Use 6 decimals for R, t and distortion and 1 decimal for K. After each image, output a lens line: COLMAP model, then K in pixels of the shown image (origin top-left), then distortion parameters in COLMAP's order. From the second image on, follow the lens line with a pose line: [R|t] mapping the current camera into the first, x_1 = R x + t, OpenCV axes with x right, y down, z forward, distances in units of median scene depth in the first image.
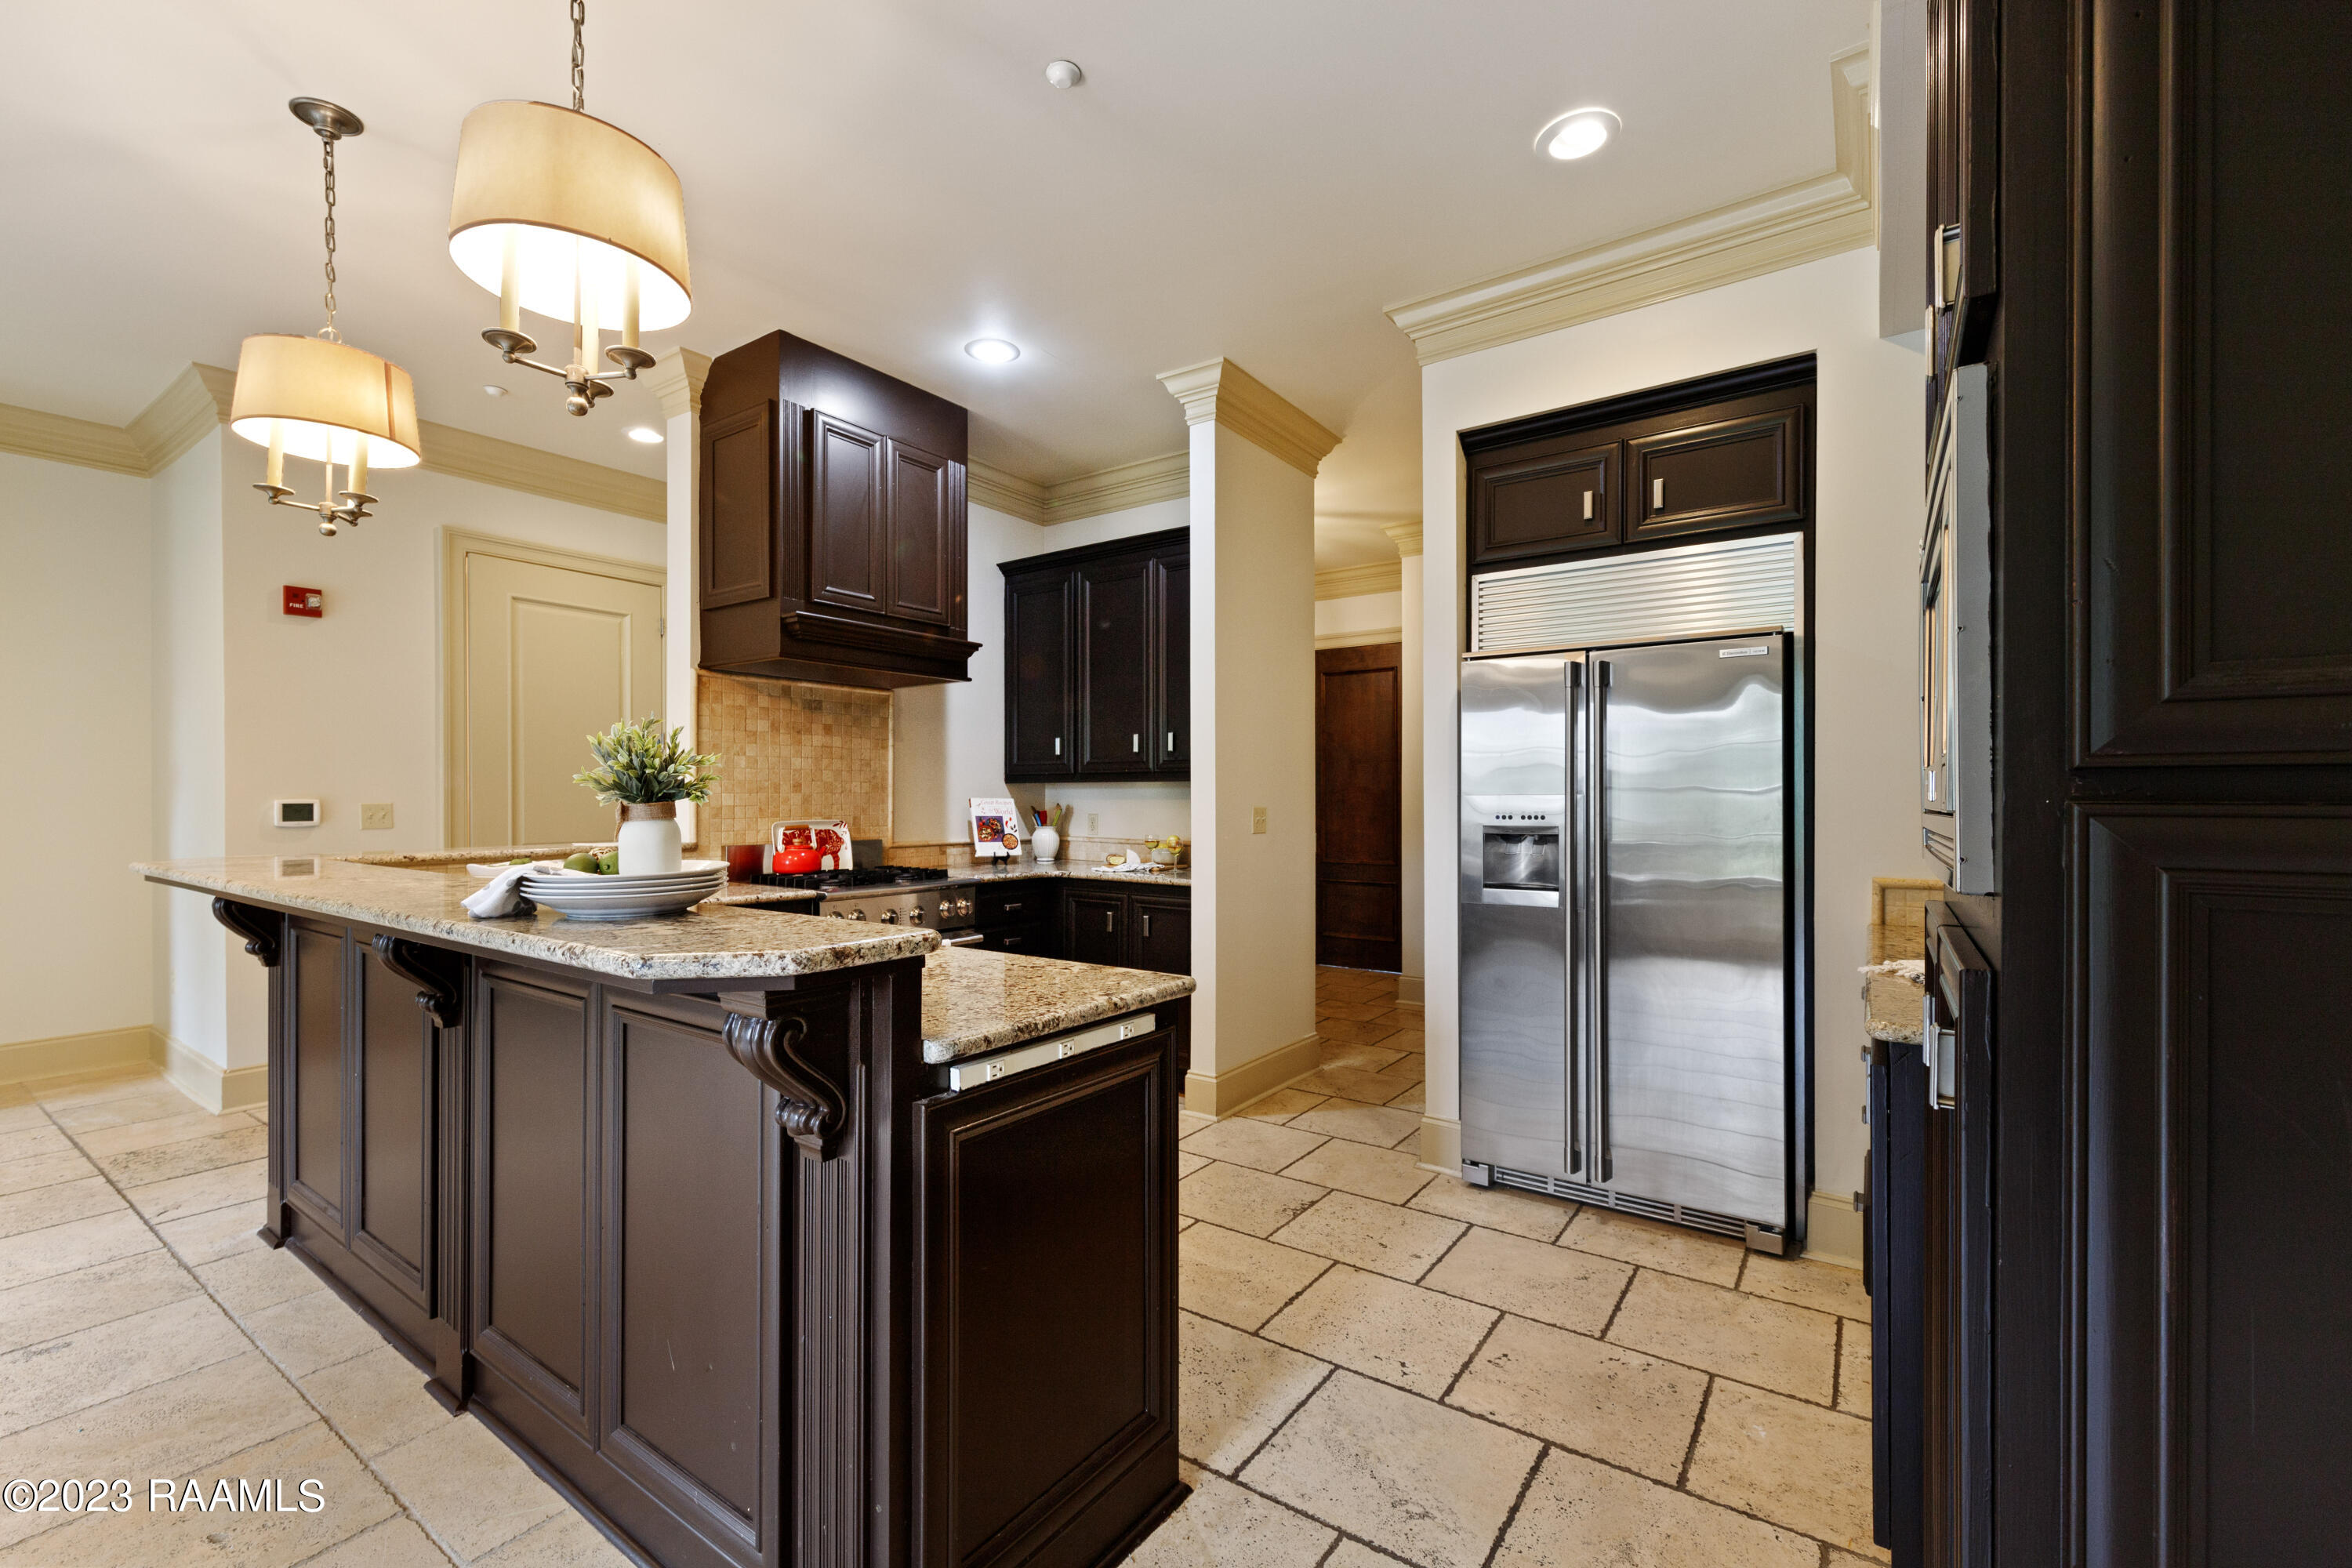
lens RADIAL K [[990.8, 0, 1176.0], [0, 990.8, 784.0], [0, 0, 1]] dist [0.000150, -0.000292]
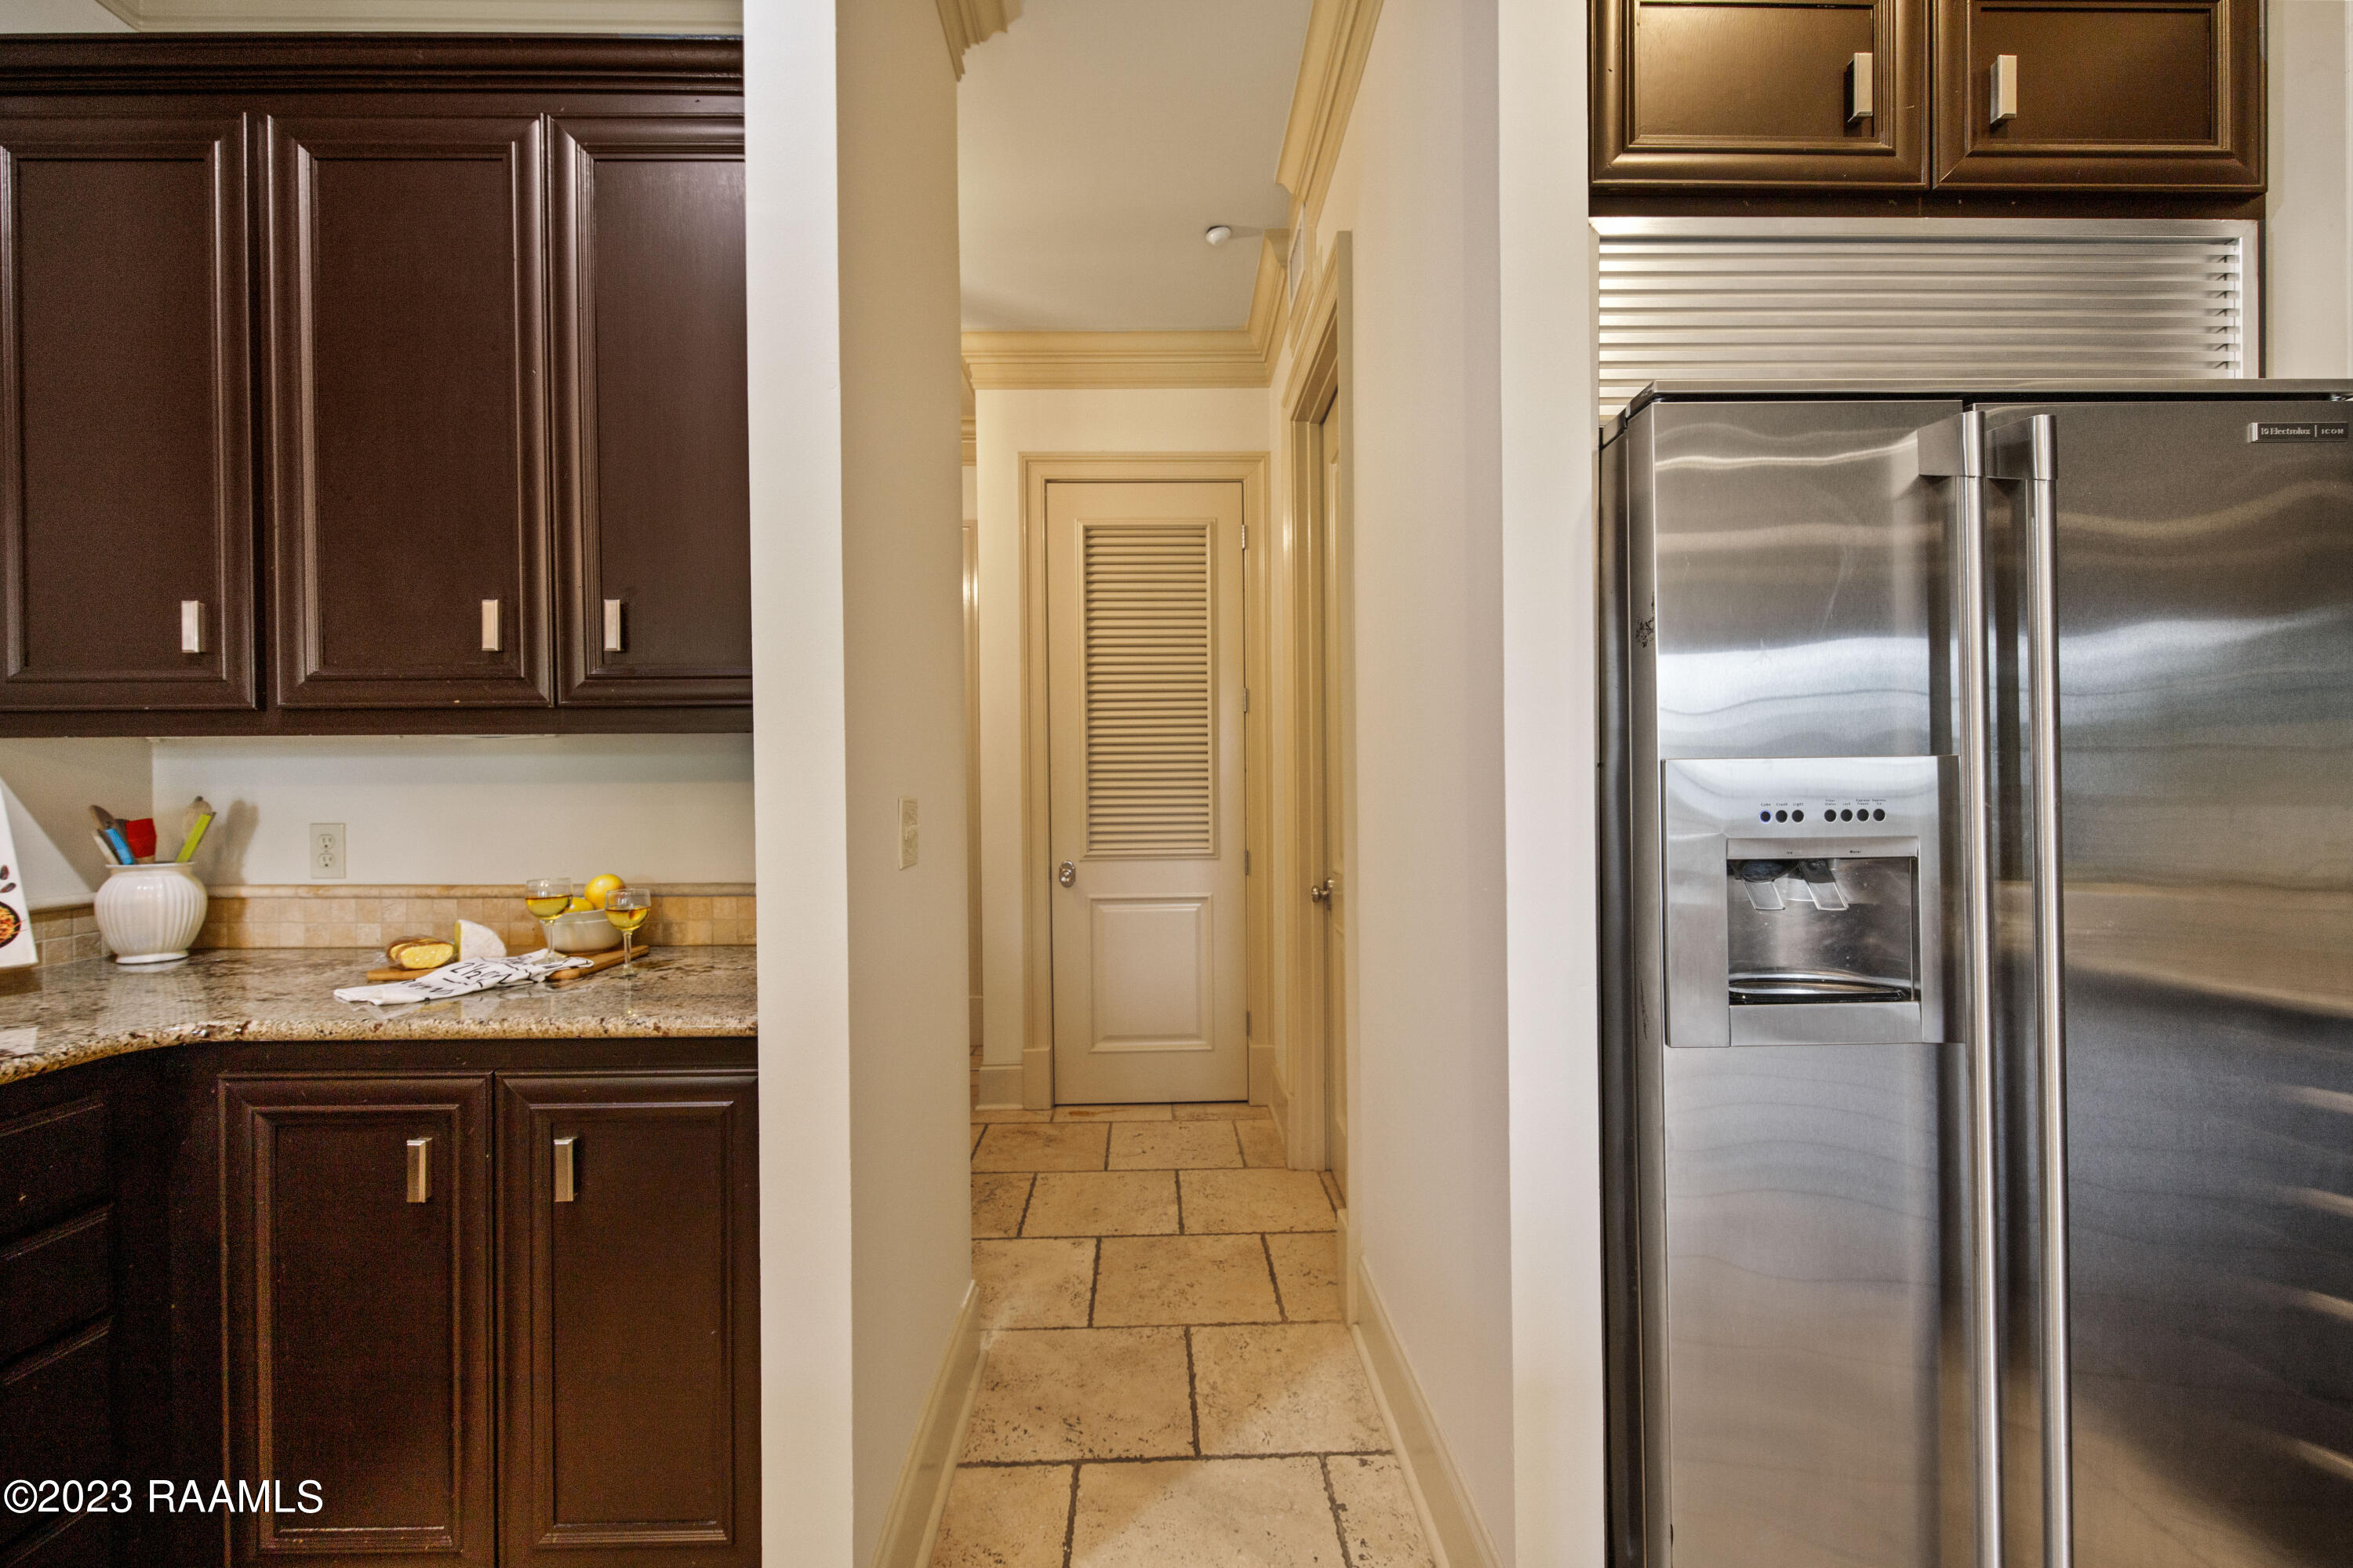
lens RADIAL K [[991.2, 0, 1176.5], [0, 991.2, 784.0], [0, 0, 1]] dist [0.000150, -0.000292]
pose [[0.800807, -0.011125, 0.598820, -0.057305], [-0.000554, 0.999813, 0.019316, 0.008987], [-0.598923, -0.015800, 0.800651, 0.567878]]
